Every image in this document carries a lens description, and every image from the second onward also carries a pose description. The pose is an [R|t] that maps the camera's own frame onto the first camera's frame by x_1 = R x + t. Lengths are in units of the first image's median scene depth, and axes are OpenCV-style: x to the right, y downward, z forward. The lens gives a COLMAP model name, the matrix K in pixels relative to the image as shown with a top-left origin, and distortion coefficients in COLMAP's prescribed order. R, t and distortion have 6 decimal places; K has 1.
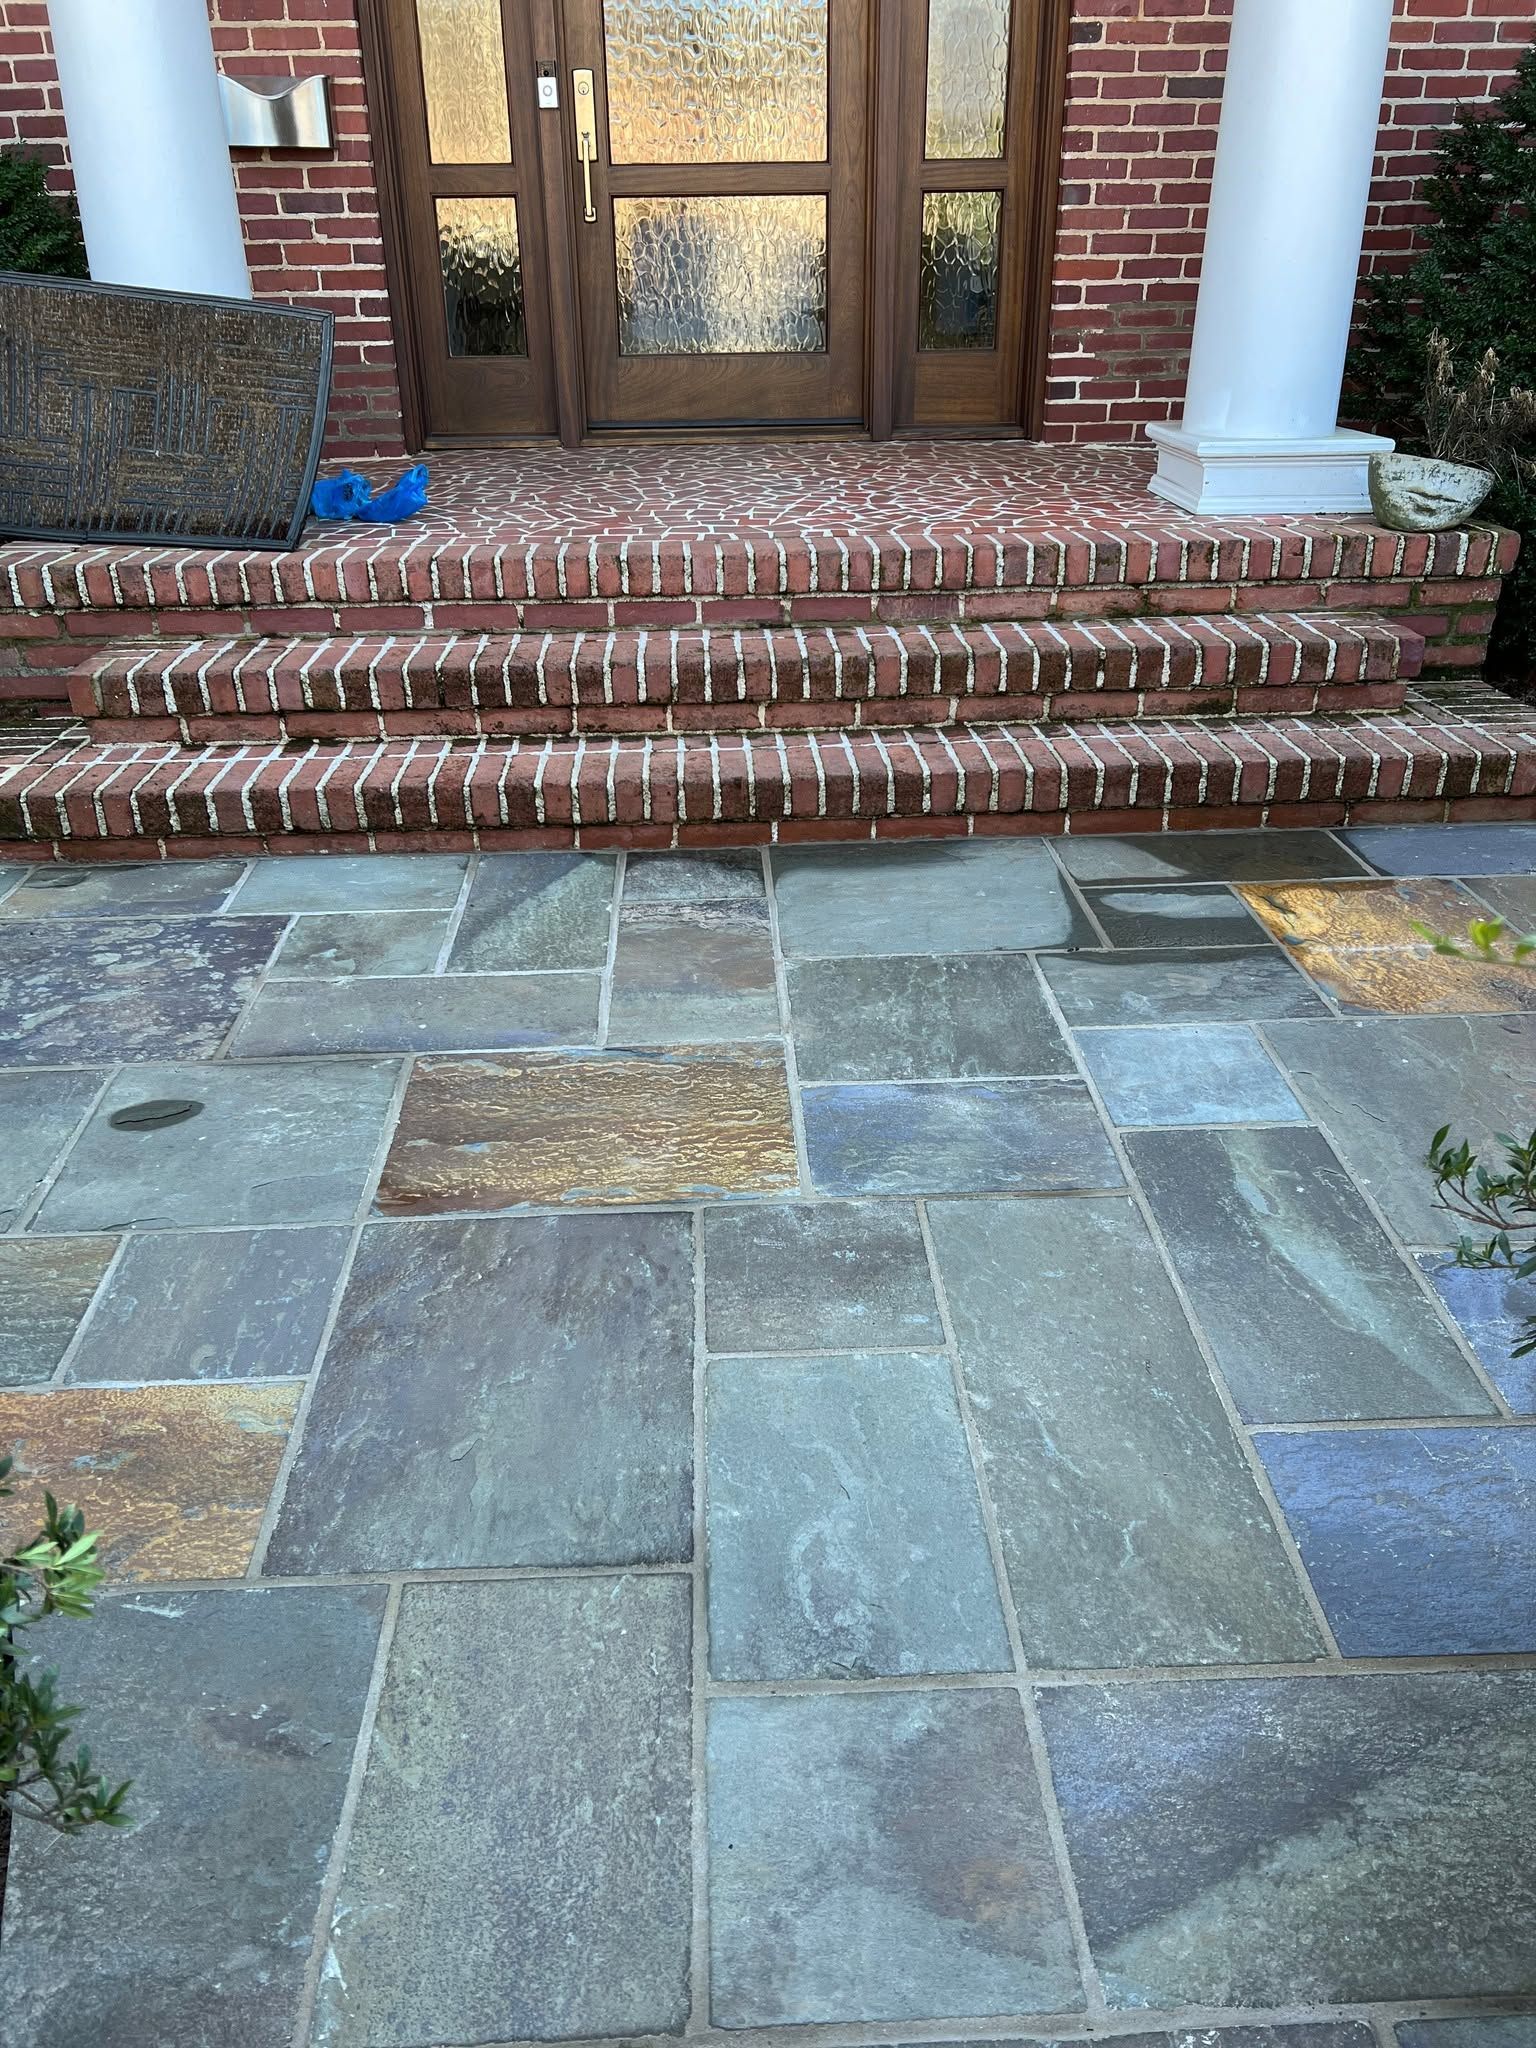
lens RADIAL K [[1659.8, 0, 771.5], [0, 1659.8, 1023.2], [0, 0, 1]] dist [0.018654, 0.000040]
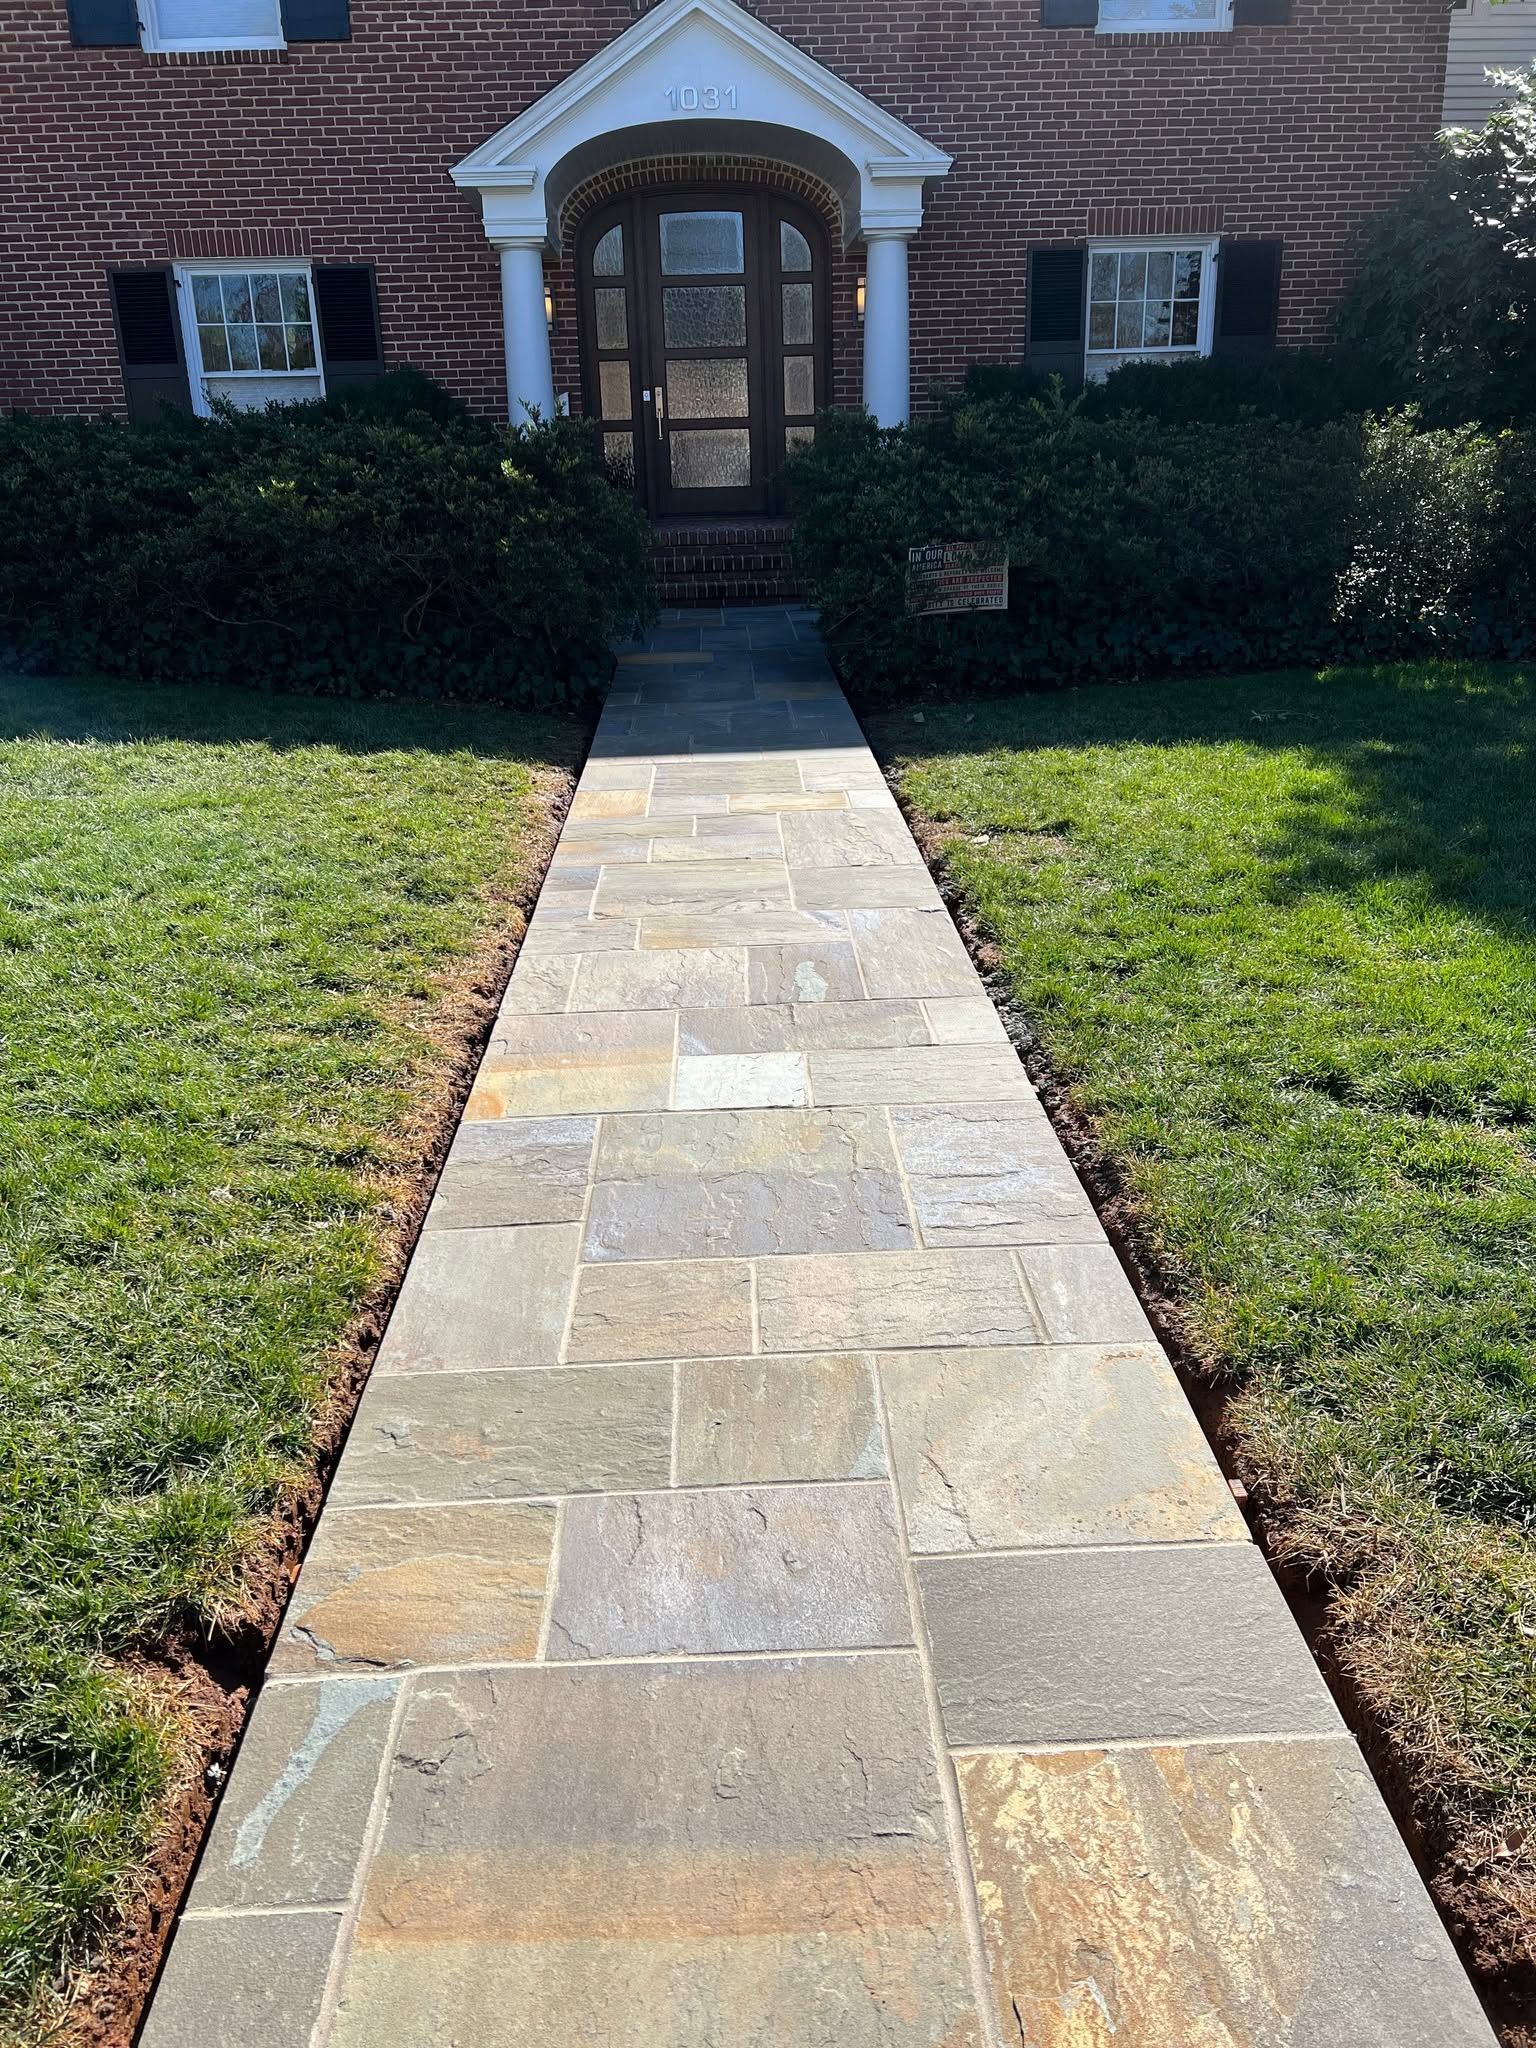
lens RADIAL K [[1659.8, 0, 766.6], [0, 1659.8, 1023.9], [0, 0, 1]] dist [0.018654, 0.000040]
pose [[0.999834, -0.014943, -0.010437, 0.079185], [0.013630, 0.993137, -0.116160, 0.802132], [0.012101, 0.115999, 0.993176, -1.620335]]
